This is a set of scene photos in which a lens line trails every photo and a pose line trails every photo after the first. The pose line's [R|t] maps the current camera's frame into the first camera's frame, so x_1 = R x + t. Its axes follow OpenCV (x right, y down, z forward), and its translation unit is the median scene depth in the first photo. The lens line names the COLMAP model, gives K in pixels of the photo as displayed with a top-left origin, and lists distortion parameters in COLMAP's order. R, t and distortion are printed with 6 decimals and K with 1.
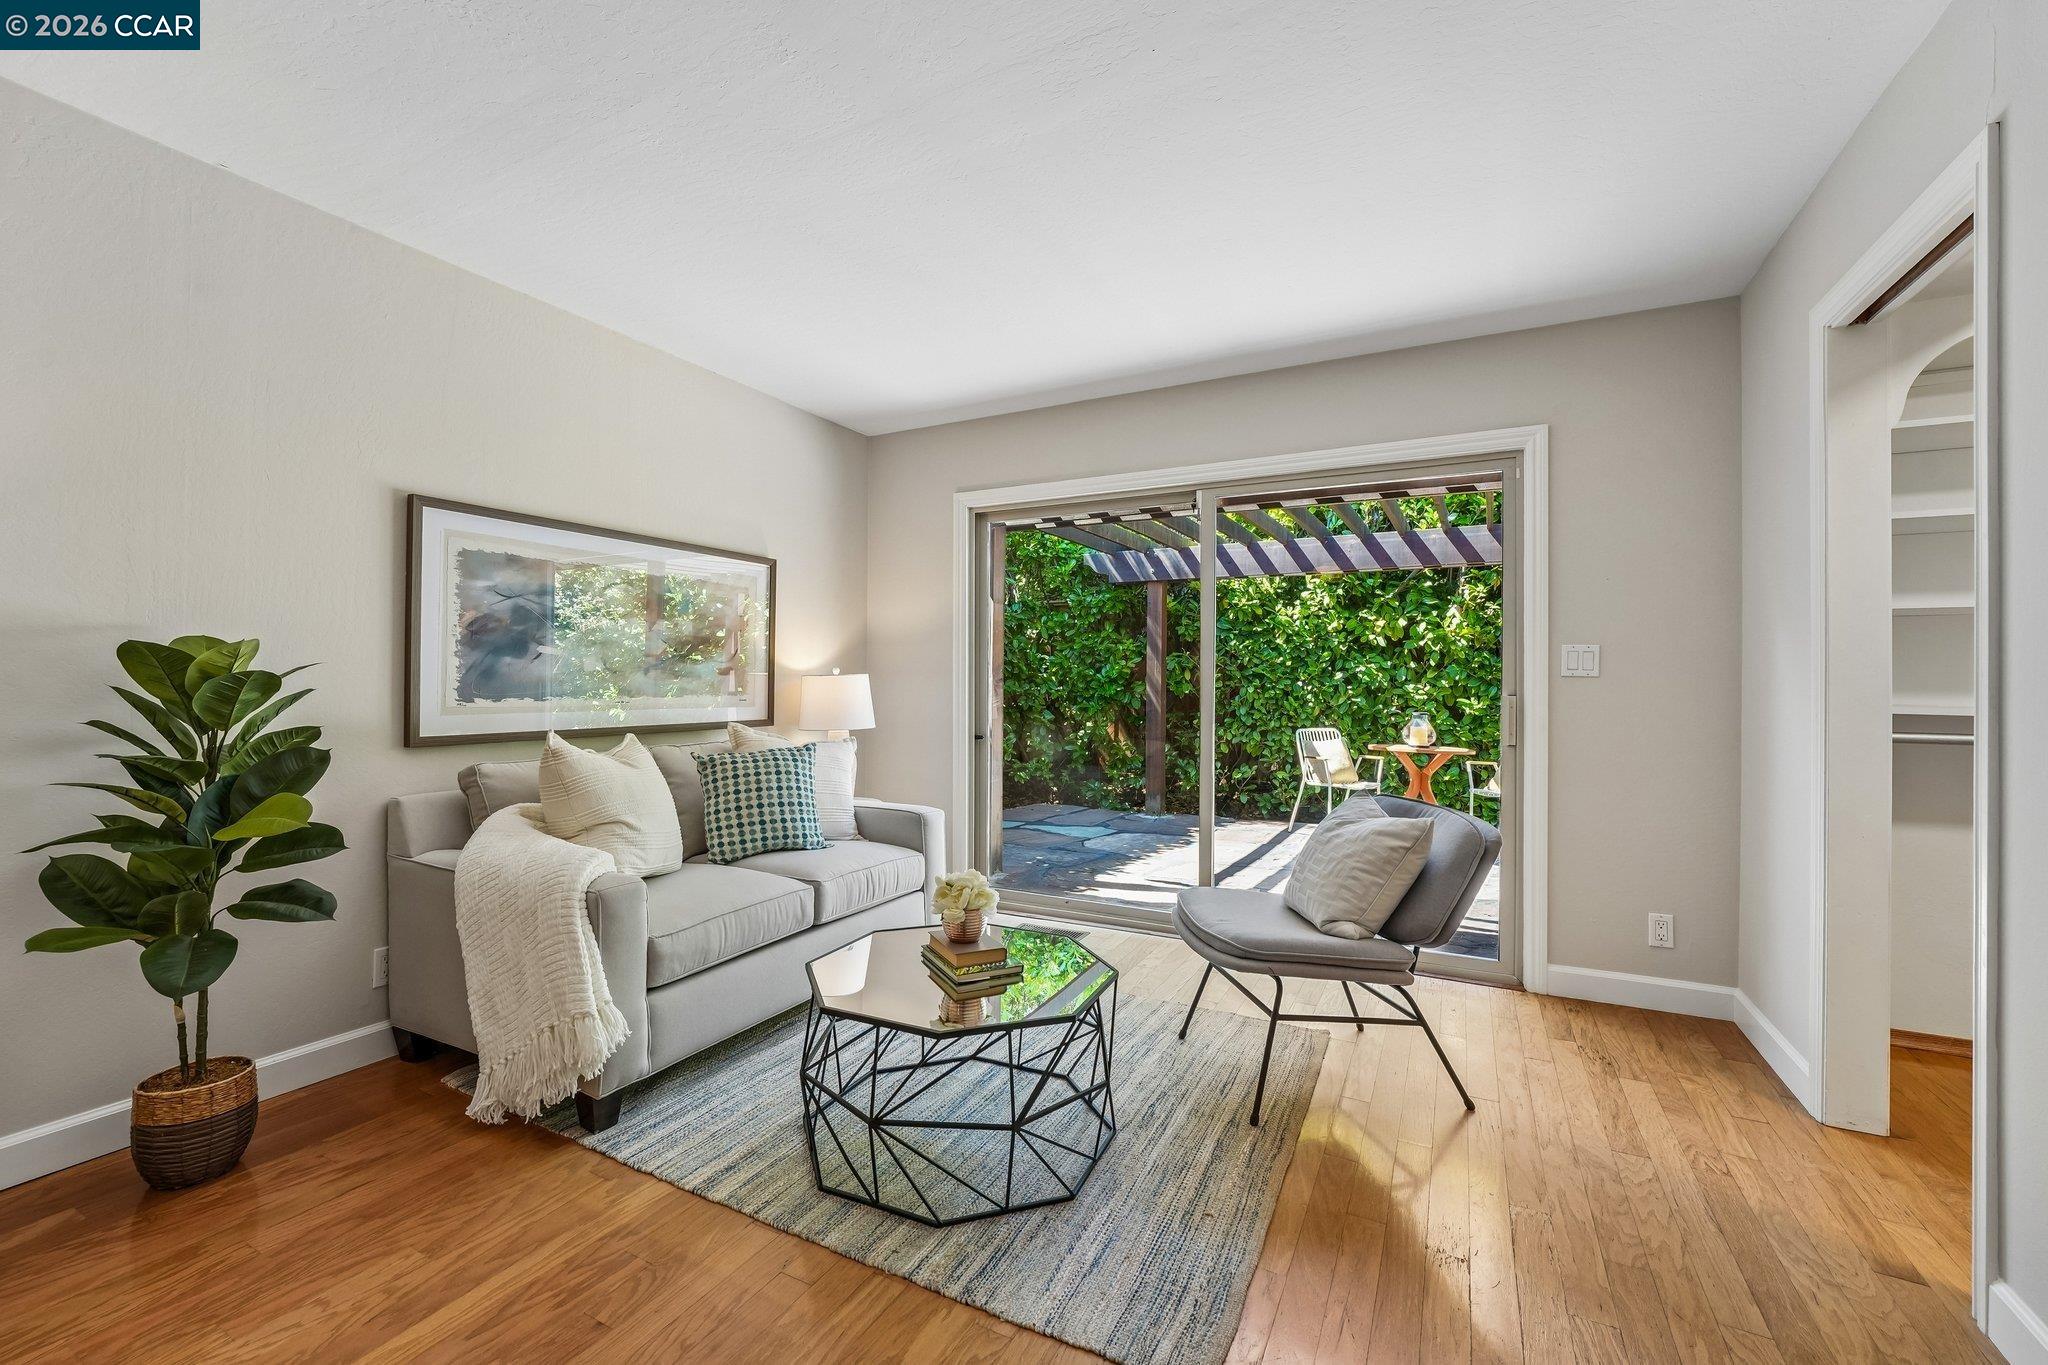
lens RADIAL K [[836.2, 0, 1023.3], [0, 836.2, 686.2], [0, 0, 1]] dist [-0.010915, 0.000238]
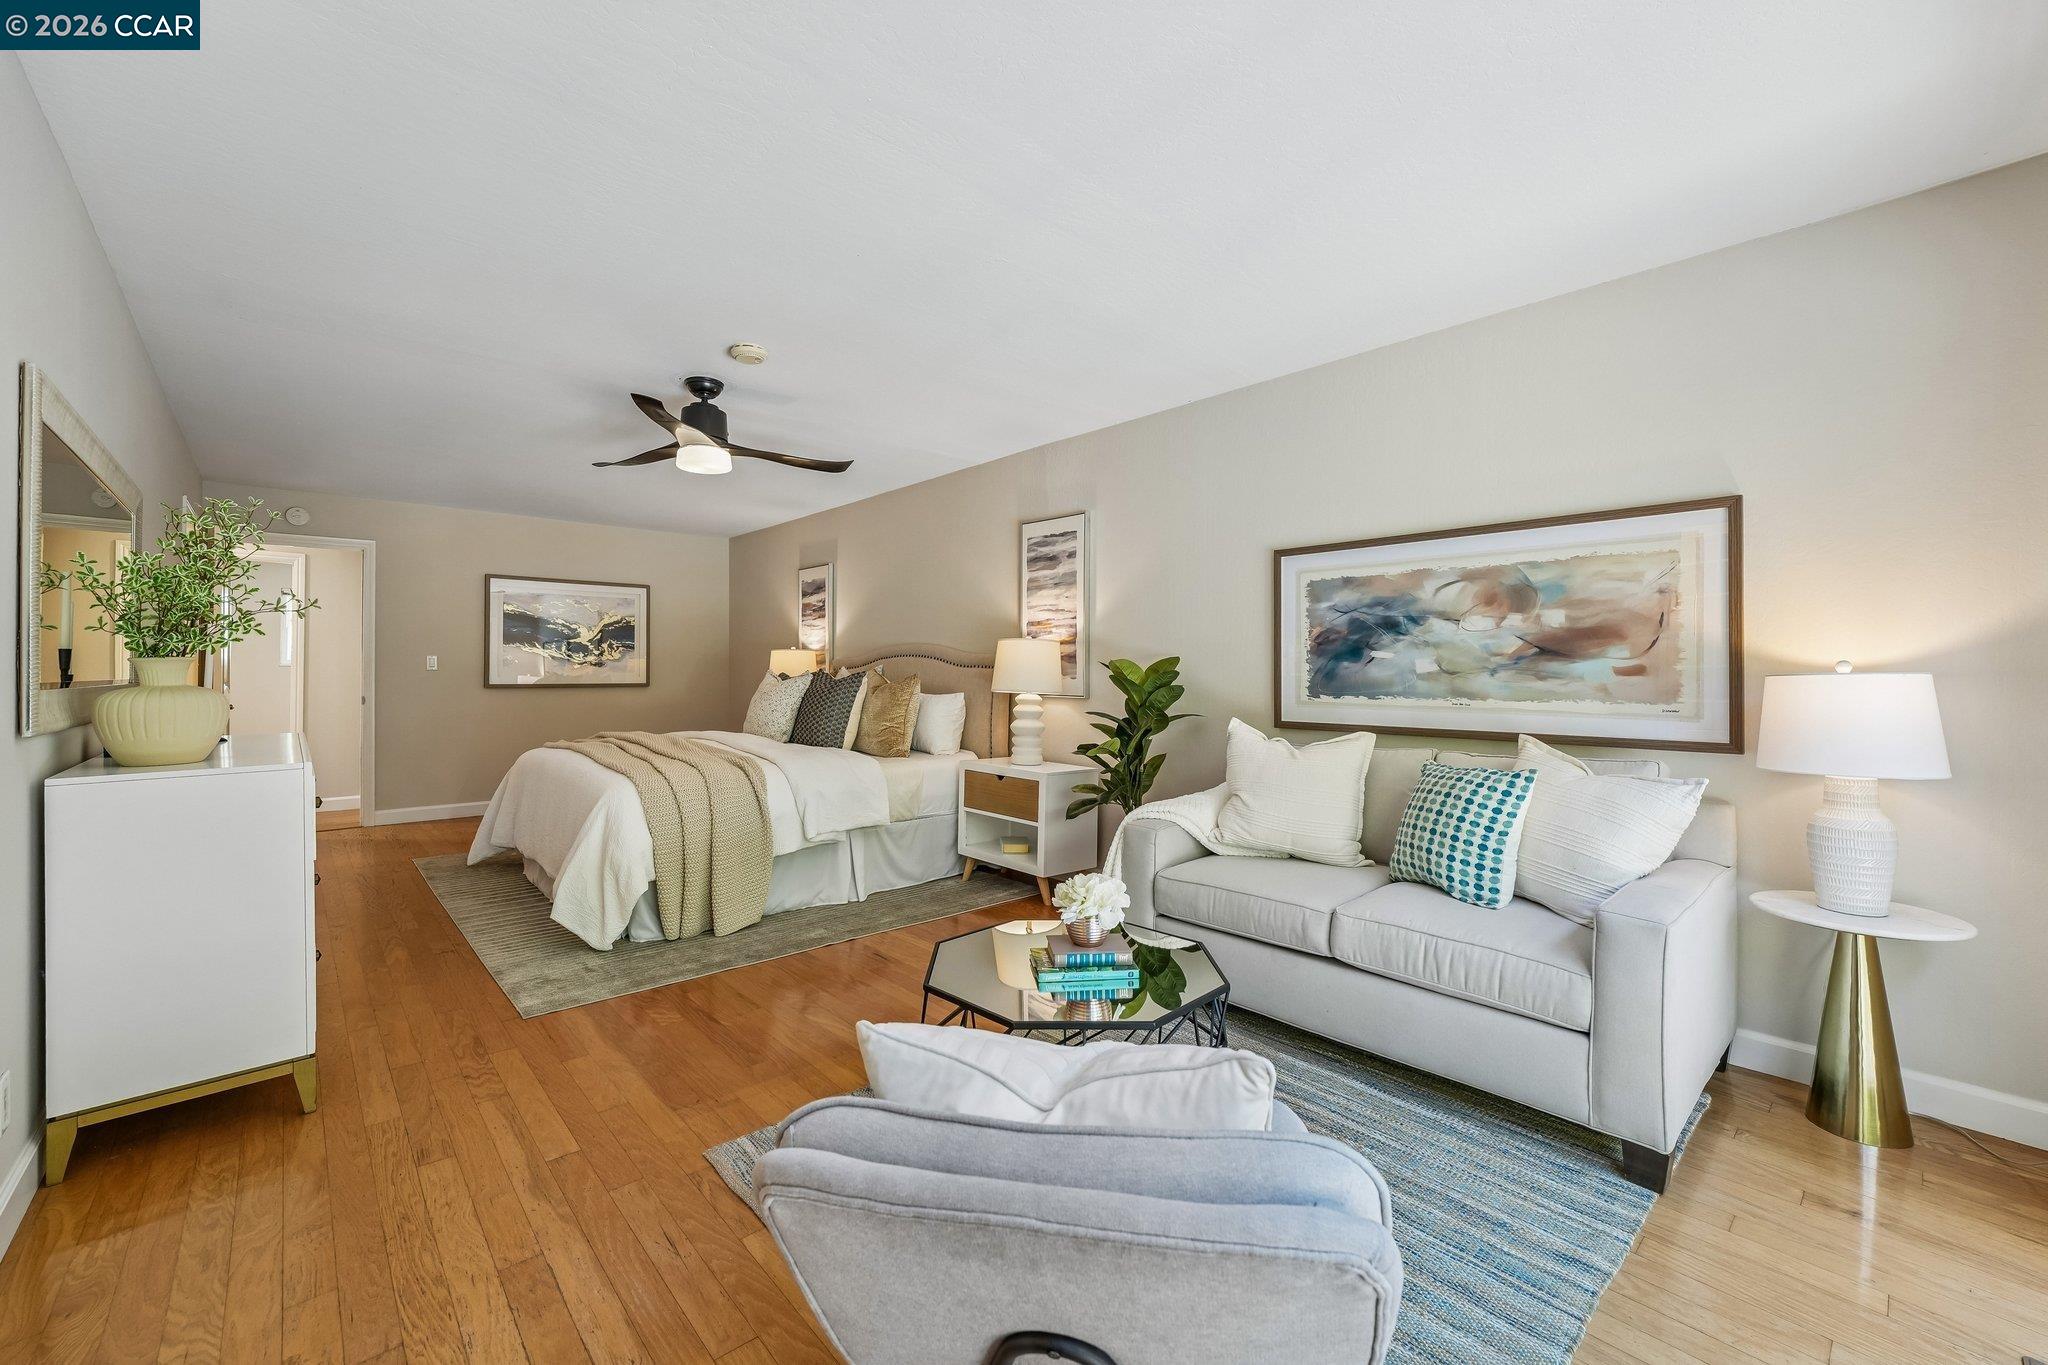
lens RADIAL K [[825.3, 0, 1017.0], [0, 825.3, 683.6], [0, 0, 1]] dist [-0.013054, -0.000021]
pose [[-0.352879, 0.006079, -0.935649, 0.267499], [-0.010403, 0.999892, 0.010420, -0.004358], [0.935611, 0.013410, -0.352777, 0.387648]]
